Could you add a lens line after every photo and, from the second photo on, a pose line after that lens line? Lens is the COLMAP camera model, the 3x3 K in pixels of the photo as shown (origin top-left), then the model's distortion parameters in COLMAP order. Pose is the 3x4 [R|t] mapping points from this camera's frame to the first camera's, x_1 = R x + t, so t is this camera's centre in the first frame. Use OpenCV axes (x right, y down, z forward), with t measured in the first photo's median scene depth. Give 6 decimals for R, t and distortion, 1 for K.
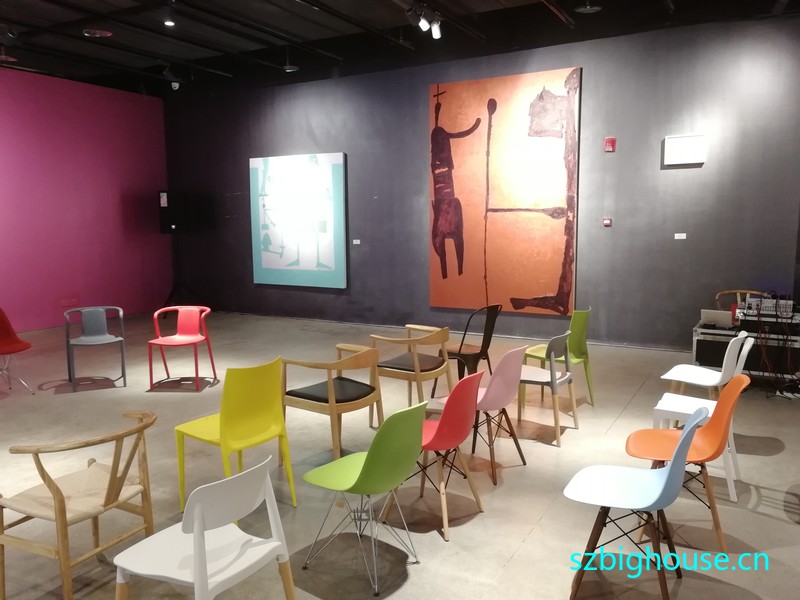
lens RADIAL K [[626.6, 0, 399.7], [0, 626.6, 303.1], [0, 0, 1]] dist [-0.006236, 0.017187]
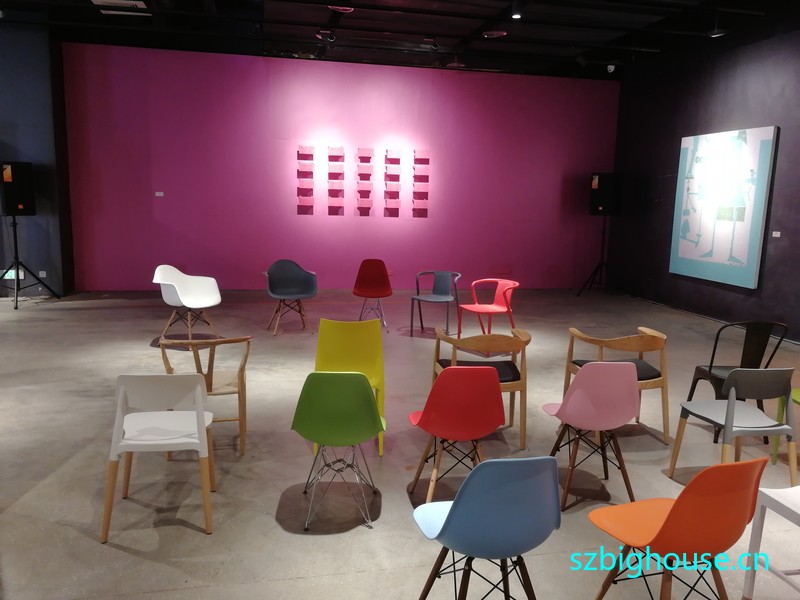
lens RADIAL K [[626.6, 0, 399.7], [0, 626.6, 297.5], [0, 0, 1]] dist [-0.006236, 0.017187]
pose [[0.681538, 0.139305, -0.718401, 0.189052], [-0.127065, 0.989329, 0.071295, -0.011244], [0.720666, 0.042693, 0.691966, 0.074160]]
